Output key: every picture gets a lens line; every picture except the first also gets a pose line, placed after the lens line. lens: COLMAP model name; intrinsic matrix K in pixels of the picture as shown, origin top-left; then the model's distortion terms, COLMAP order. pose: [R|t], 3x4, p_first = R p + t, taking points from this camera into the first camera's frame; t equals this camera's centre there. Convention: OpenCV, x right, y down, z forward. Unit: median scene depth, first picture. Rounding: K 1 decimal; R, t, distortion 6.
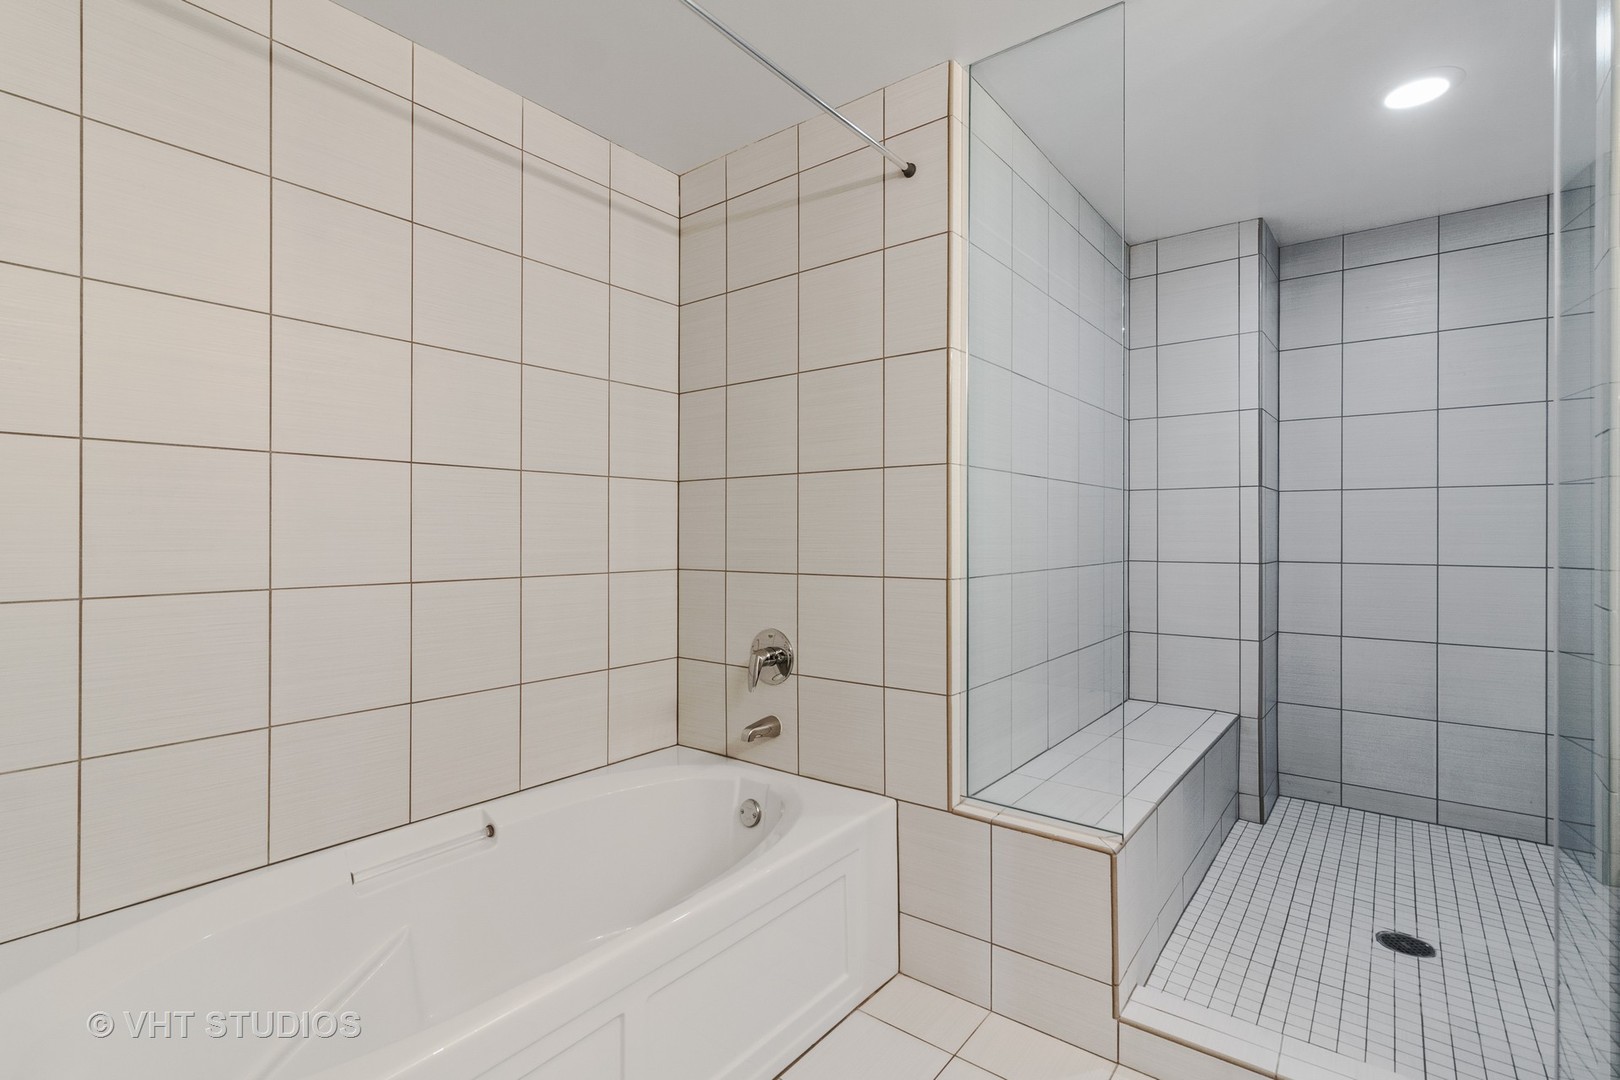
lens RADIAL K [[759.2, 0, 812.1], [0, 759.2, 528.4], [0, 0, 1]] dist [0.010456, -0.001738]
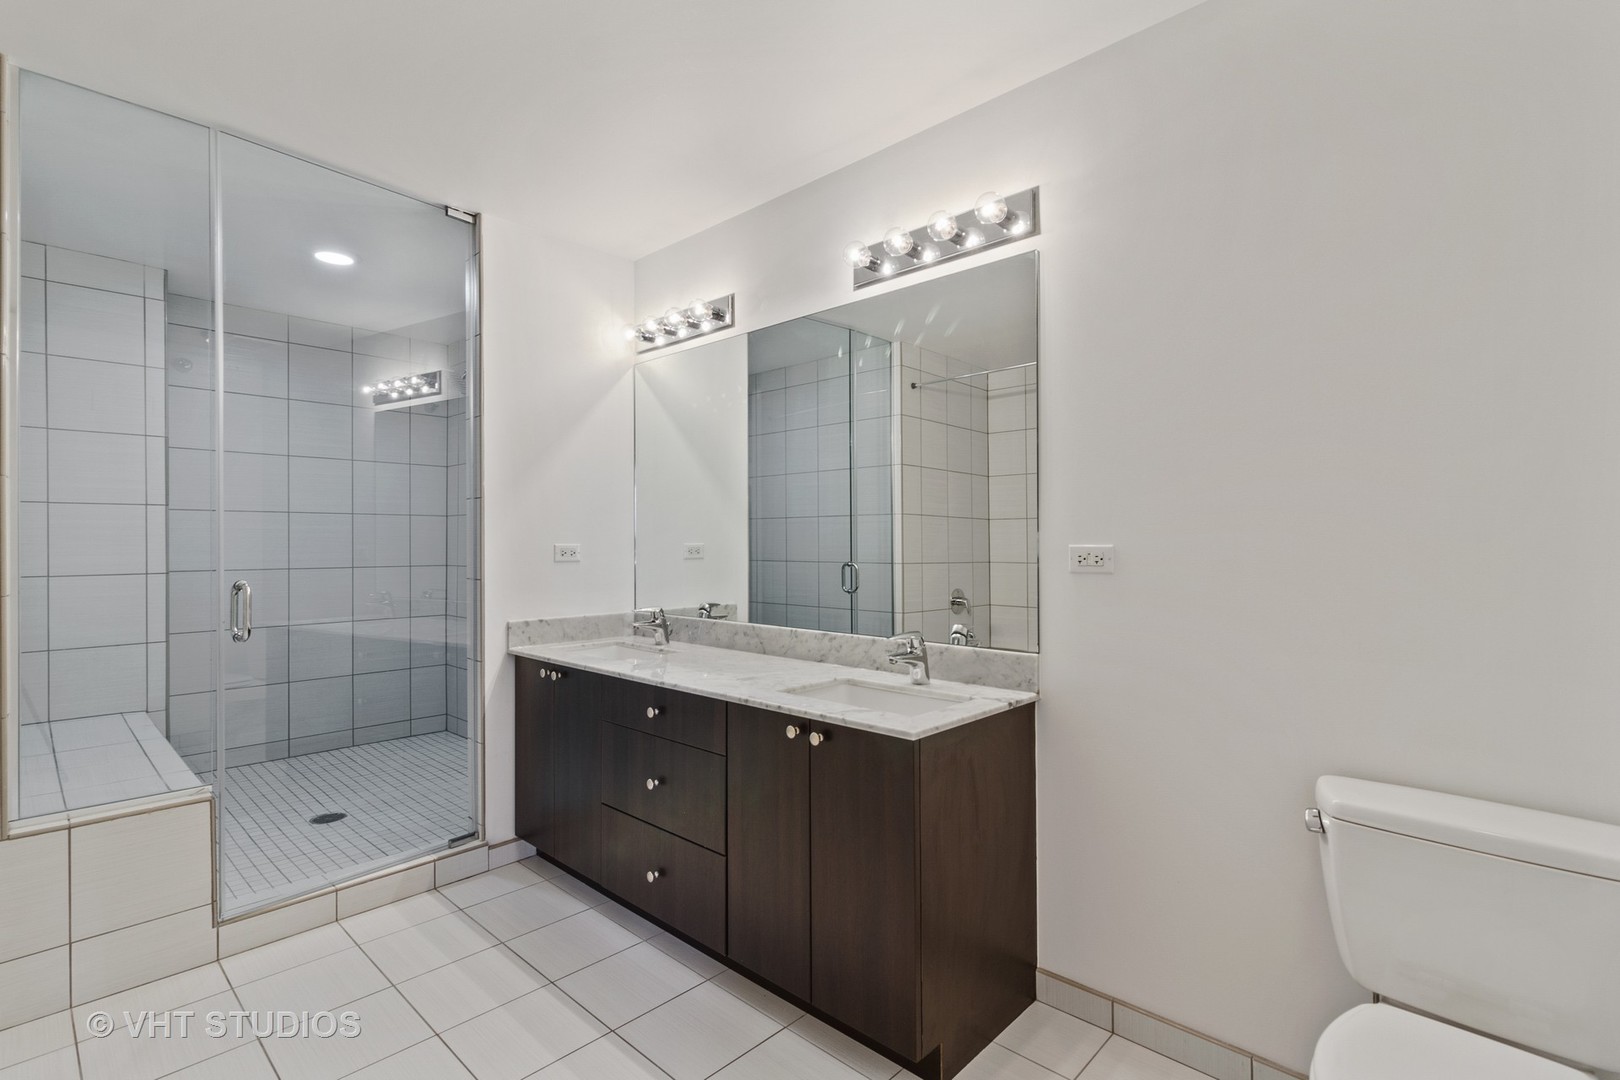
lens RADIAL K [[759.2, 0, 812.2], [0, 759.2, 539.9], [0, 0, 1]] dist [0.010456, -0.001738]
pose [[0.101743, -0.001370, 0.994810, -0.564753], [-0.000579, 0.999999, 0.001436, -0.007753], [-0.994811, -0.000722, 0.101742, -0.092418]]
